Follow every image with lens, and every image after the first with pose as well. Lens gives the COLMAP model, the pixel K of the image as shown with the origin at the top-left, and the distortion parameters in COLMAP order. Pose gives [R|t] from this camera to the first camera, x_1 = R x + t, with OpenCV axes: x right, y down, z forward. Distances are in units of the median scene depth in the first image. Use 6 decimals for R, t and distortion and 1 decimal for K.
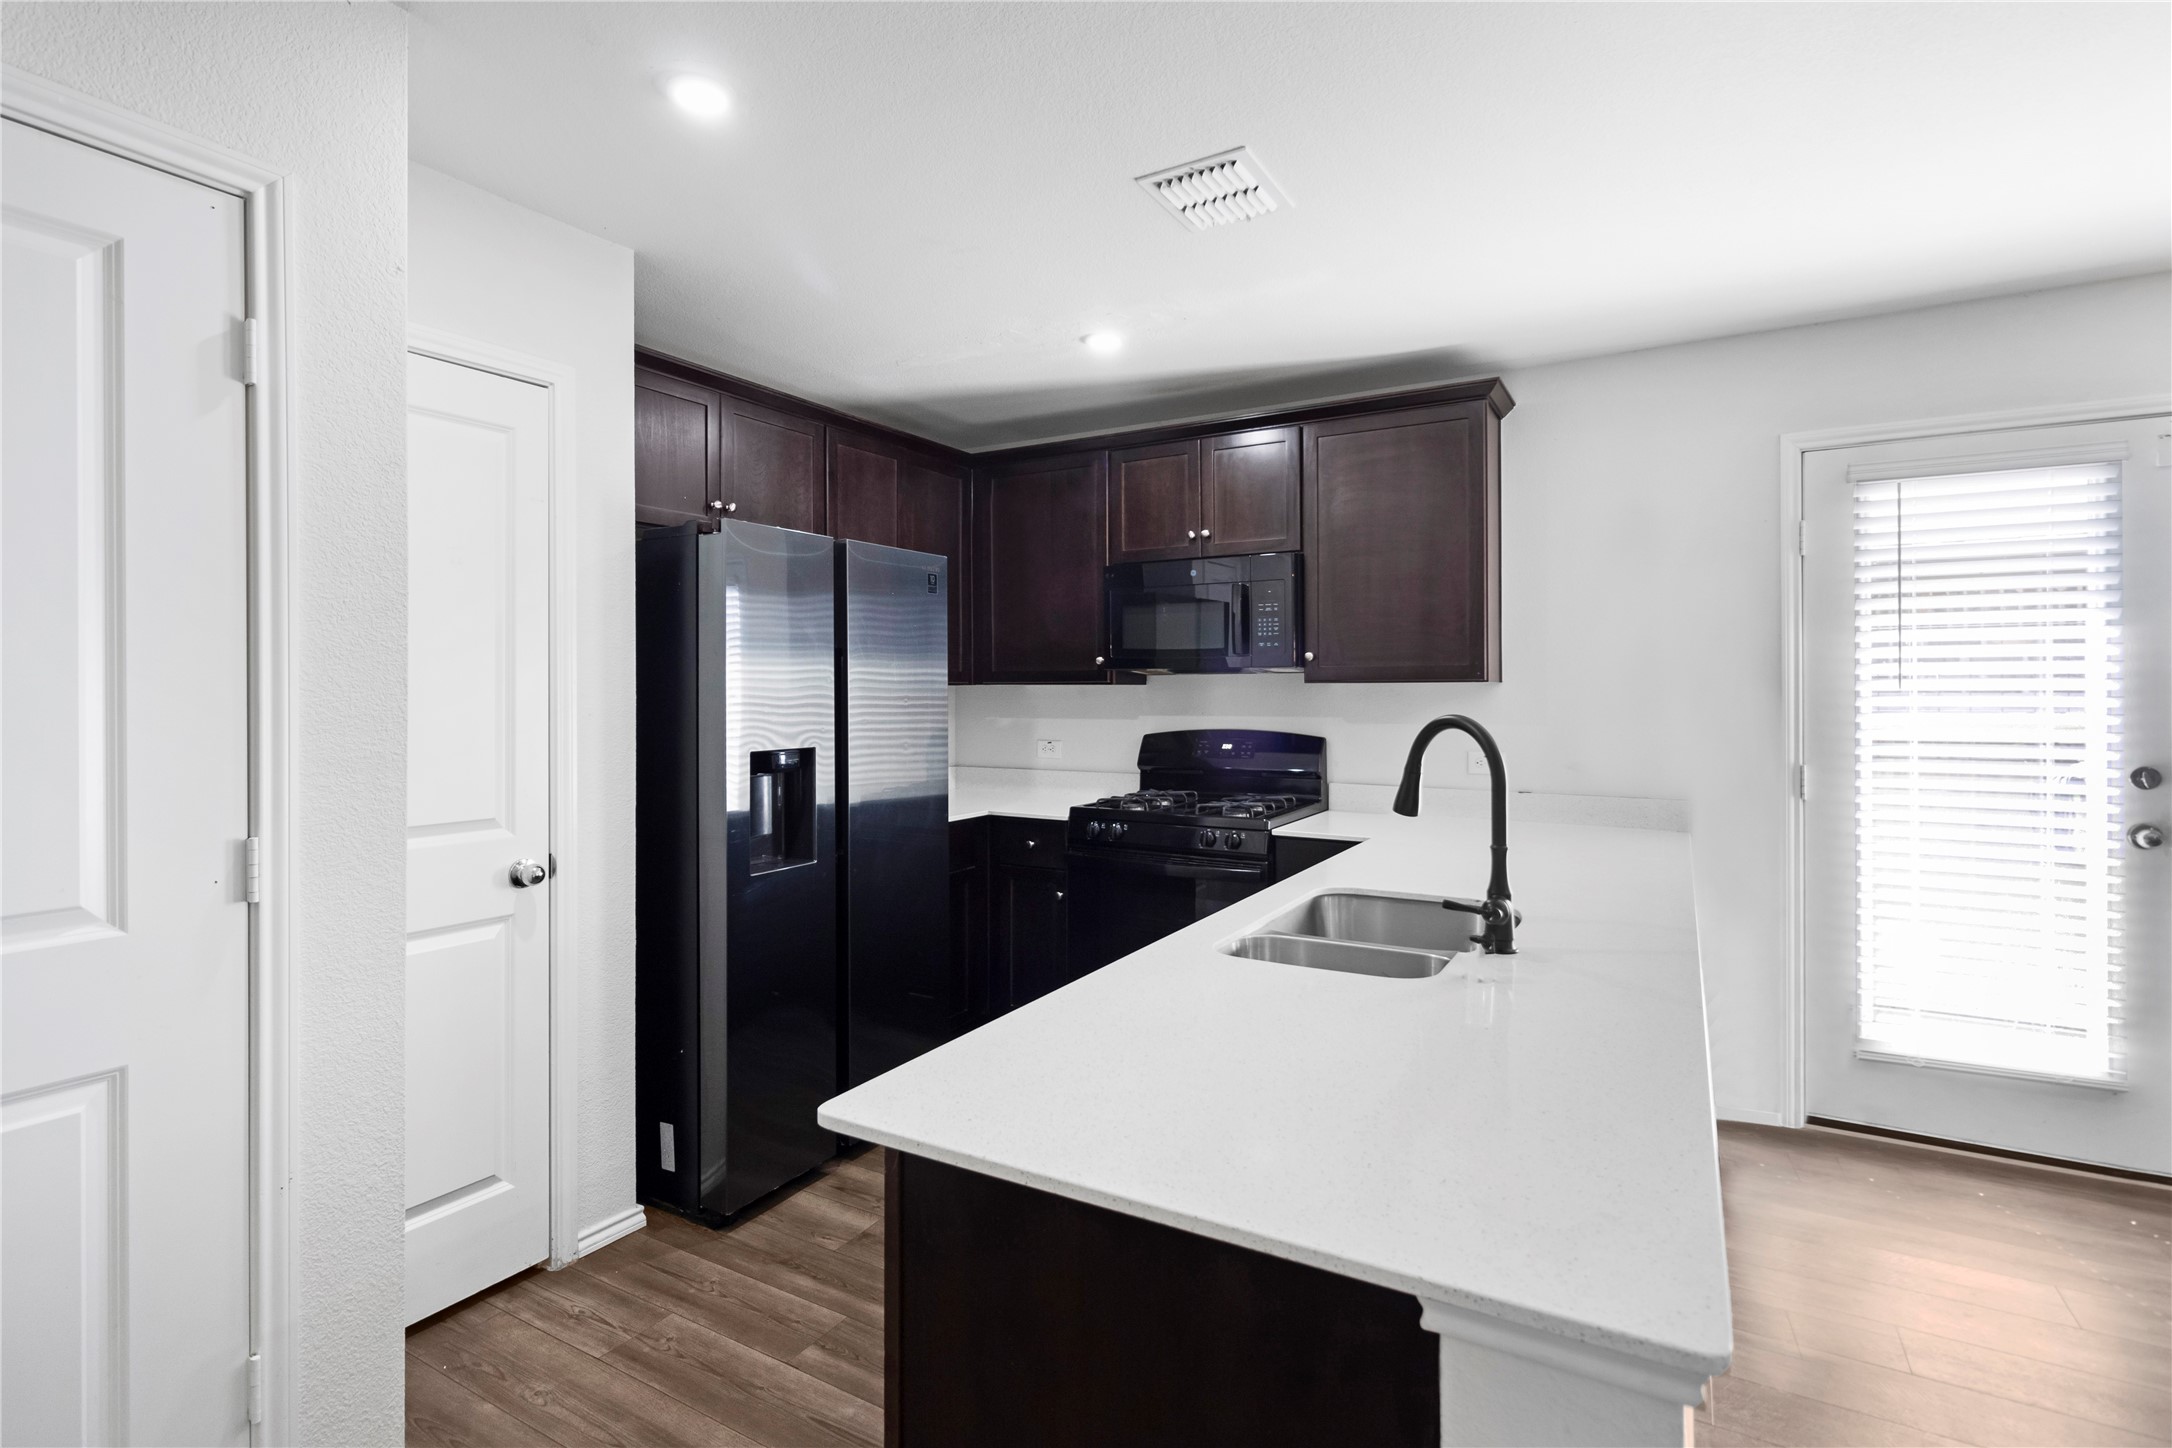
lens RADIAL K [[1037.6, 0, 1080.3], [0, 1037.6, 686.5], [0, 0, 1]] dist [0.000840, -0.000087]
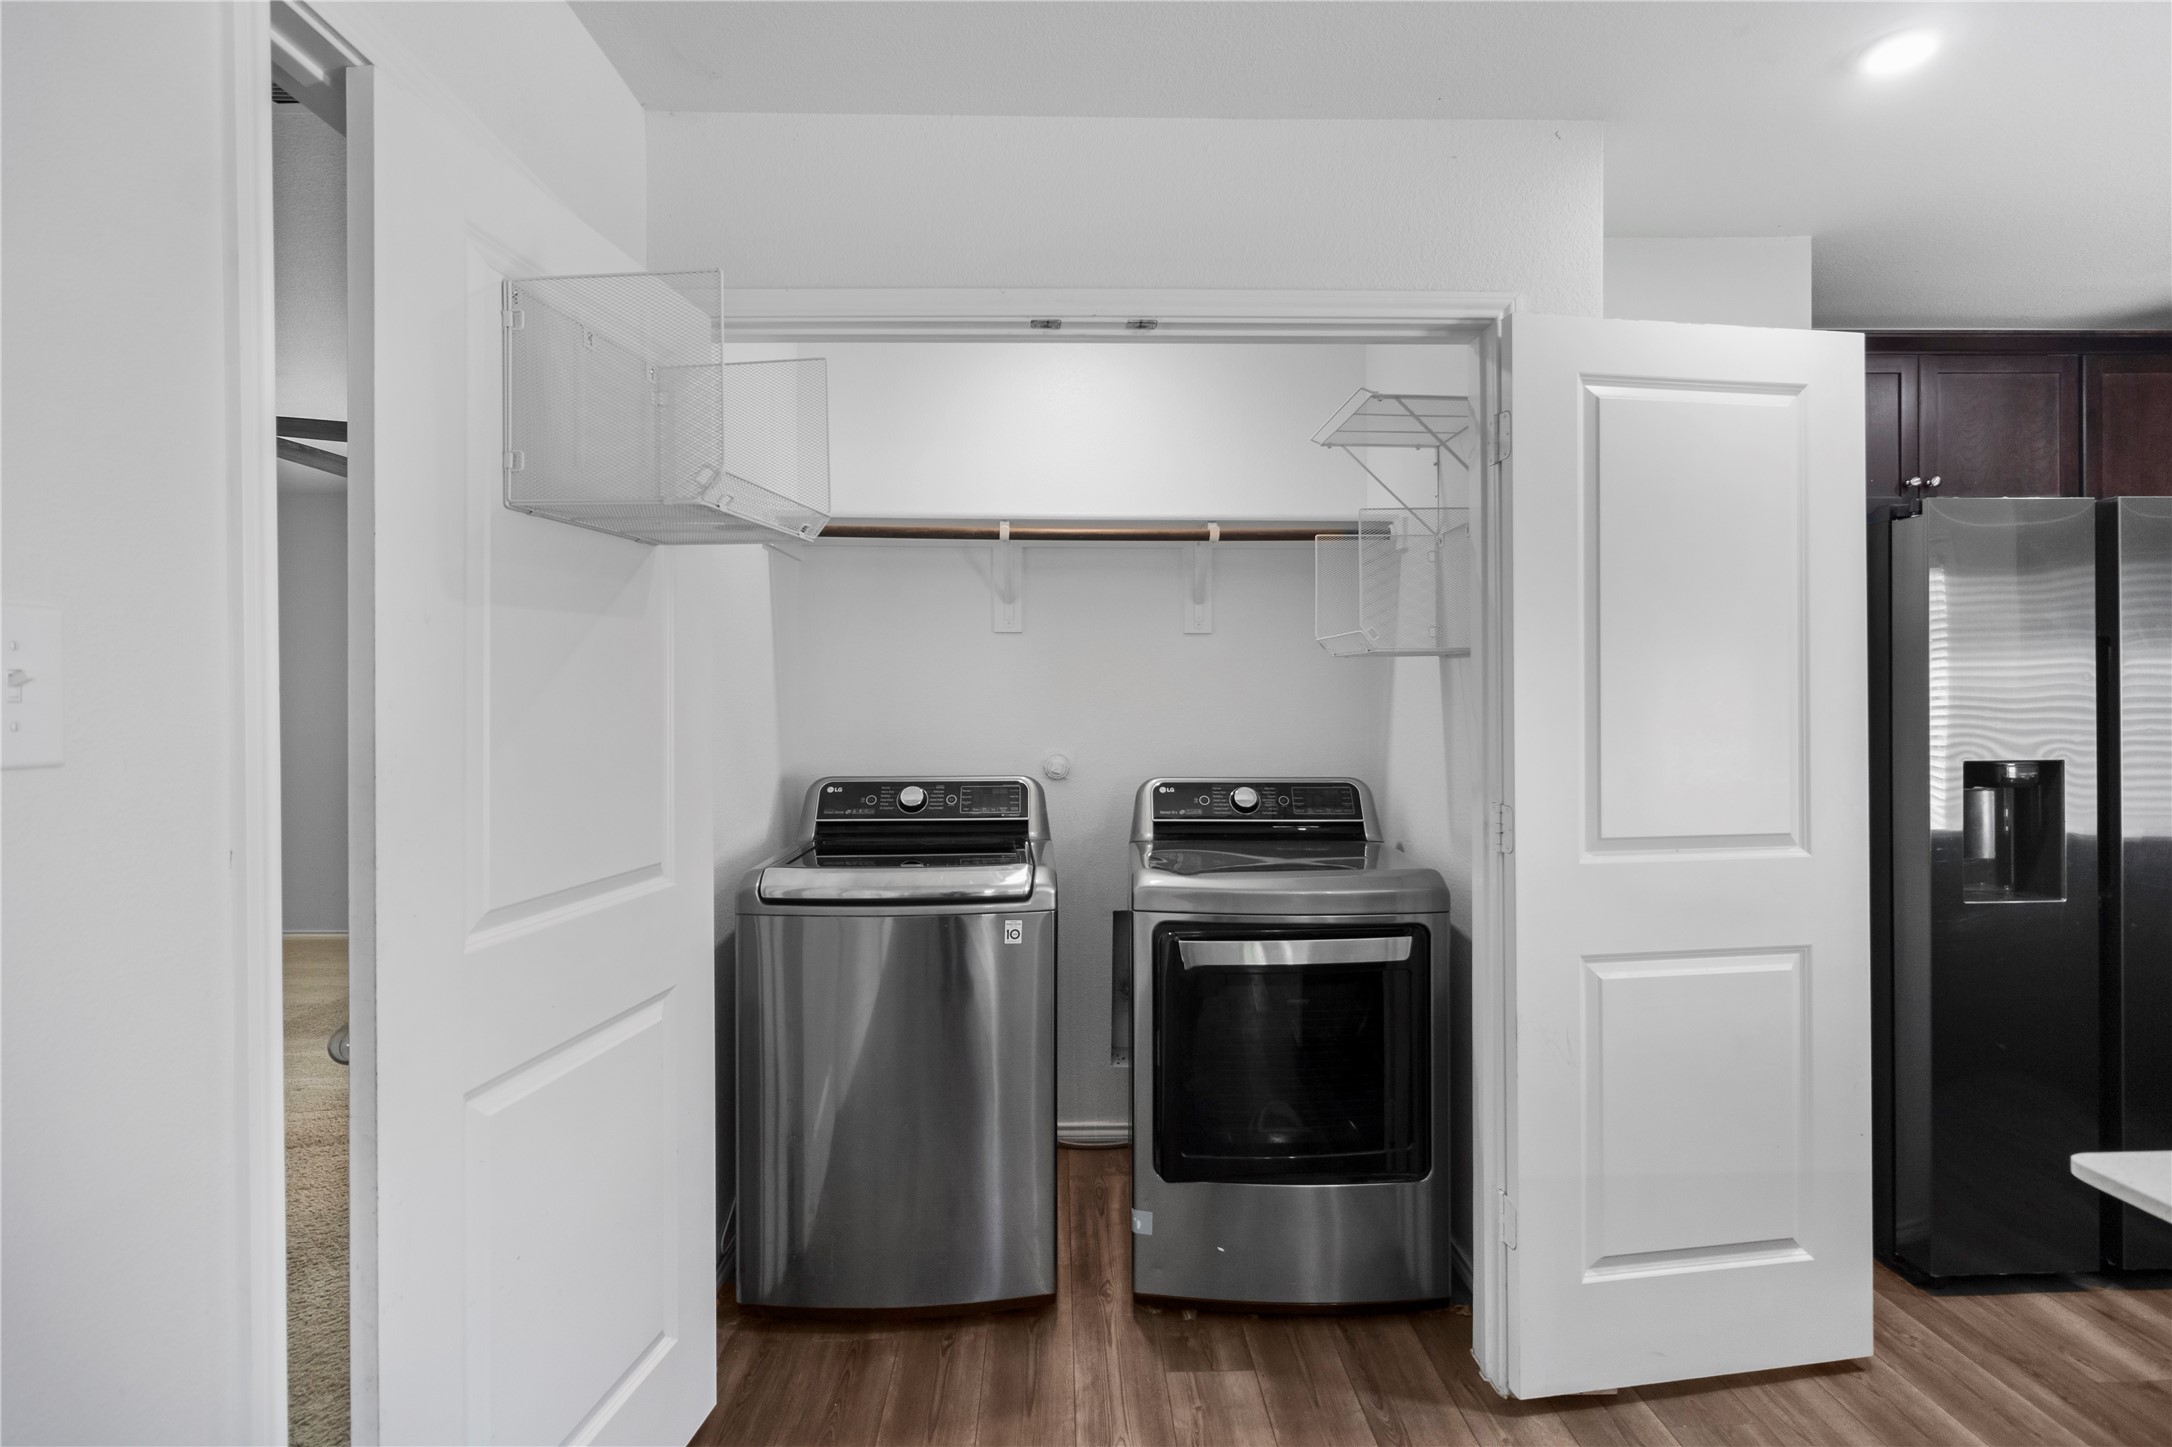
lens RADIAL K [[1018.4, 0, 1080.1], [0, 1018.4, 701.6], [0, 0, 1]] dist [0.001823, -0.000230]
pose [[0.526482, 0.002775, -0.850182, 0.017325], [0.007912, 0.999935, 0.008163, 0.000151], [0.850149, -0.011024, 0.526426, -0.073145]]
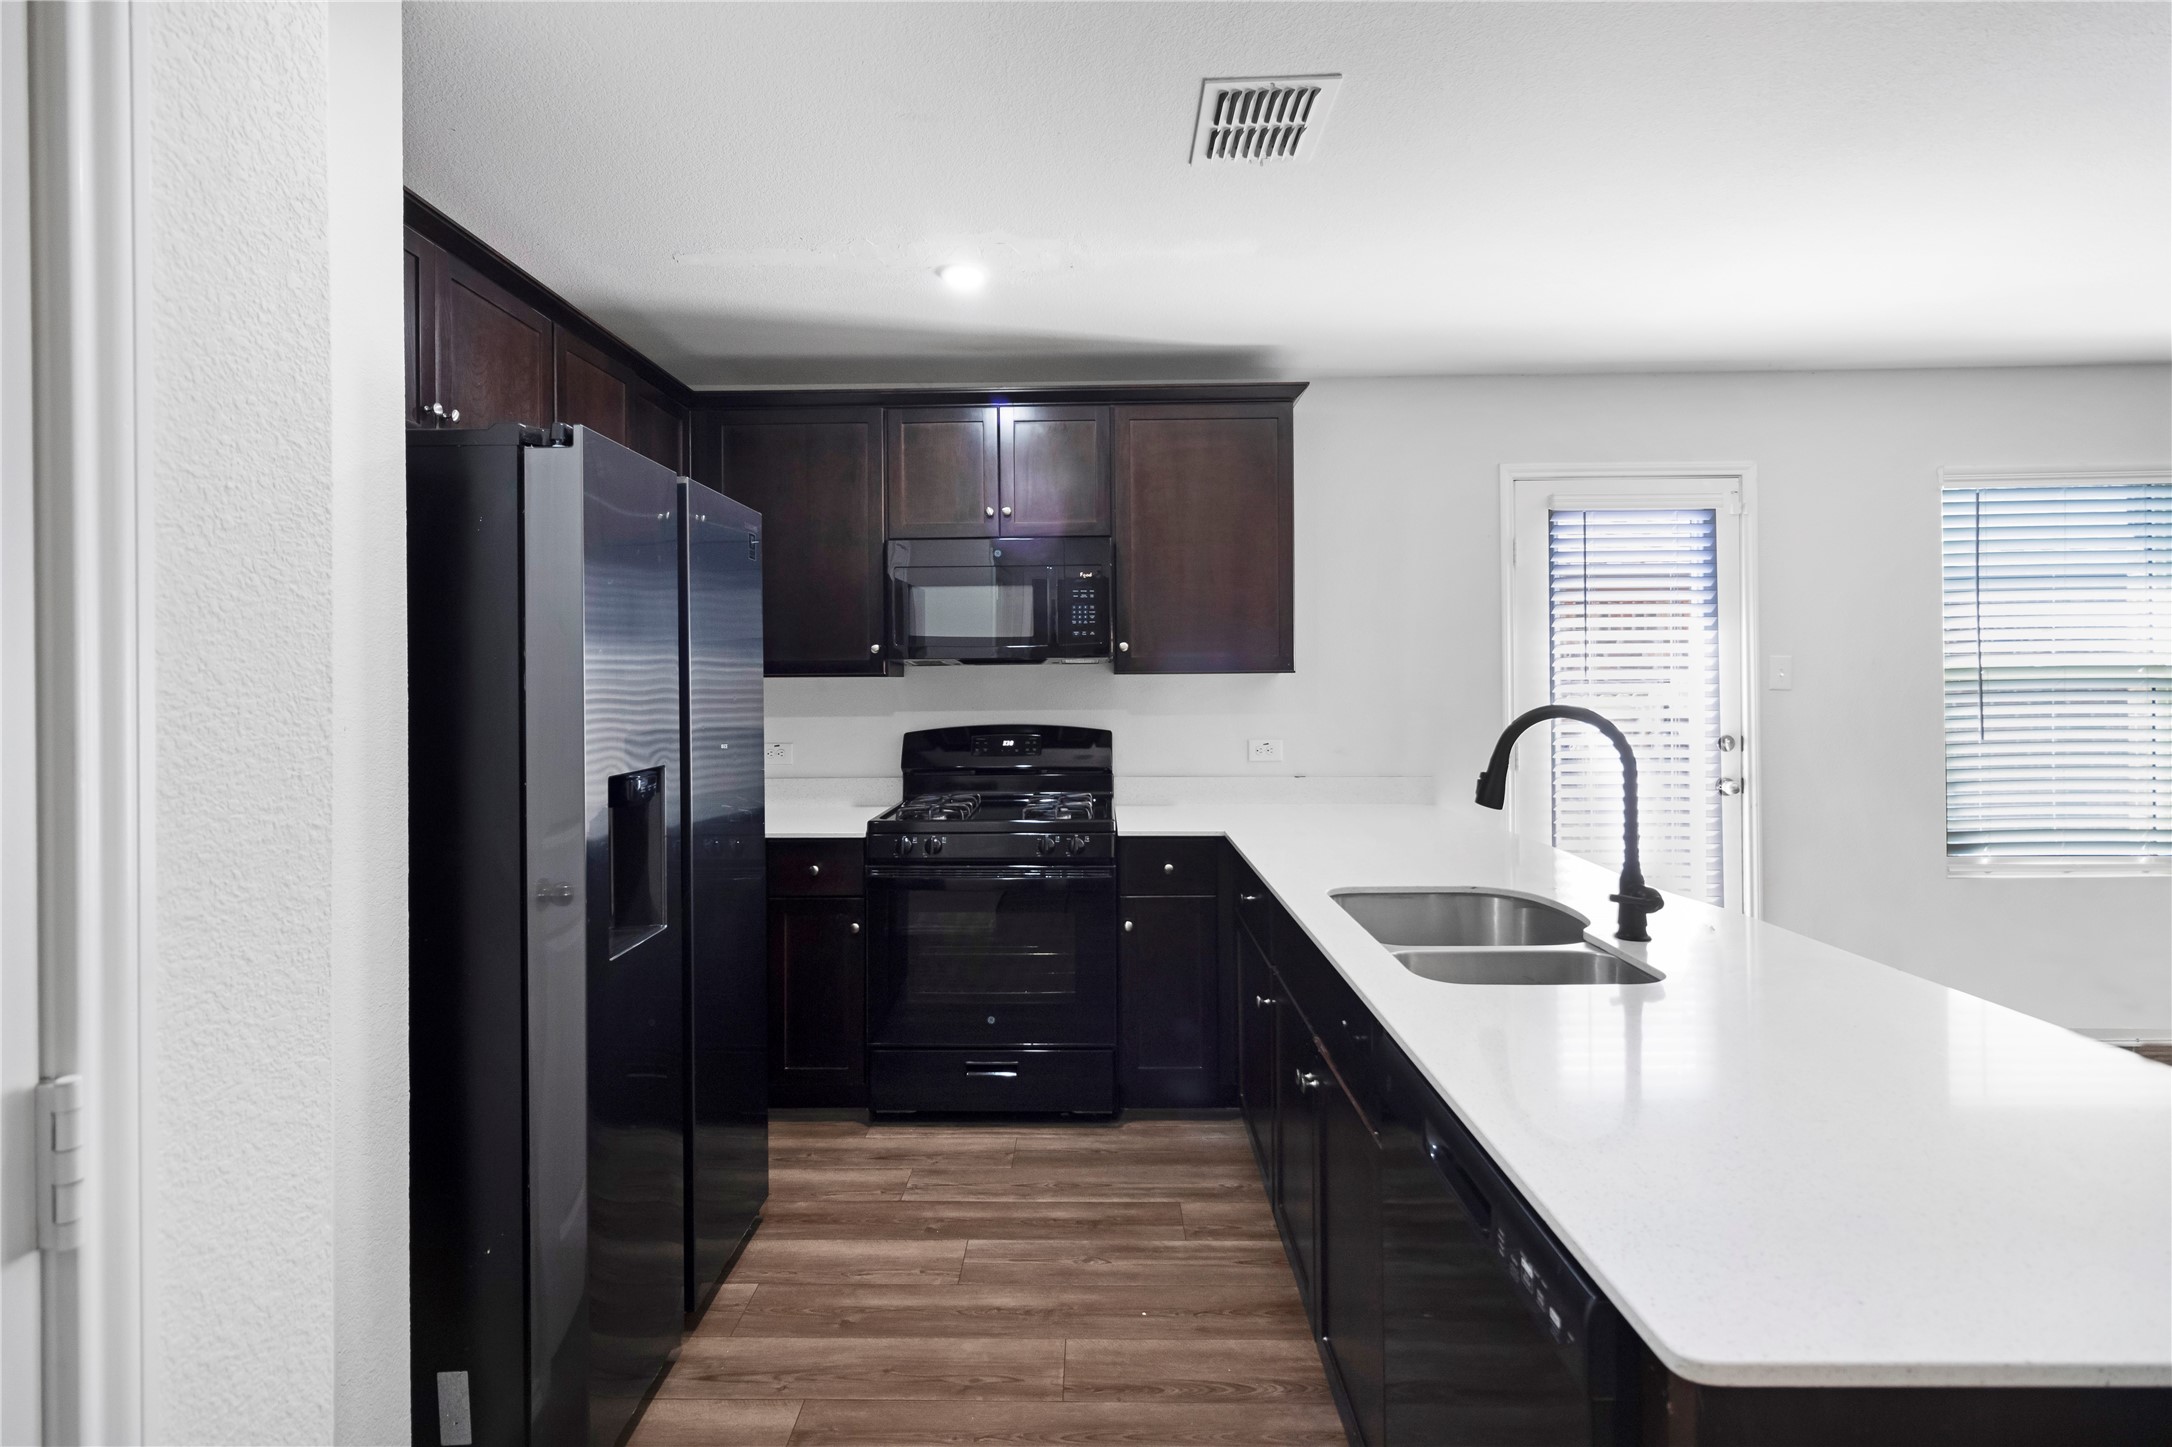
lens RADIAL K [[1008.6, 0, 1086.3], [0, 1008.6, 673.8], [0, 0, 1]] dist [-0.001386, -0.000508]
pose [[0.872256, -0.001412, 0.489048, -0.323569], [0.003866, 0.999984, -0.004007, -0.000295], [-0.489035, 0.005386, 0.872248, 0.244865]]
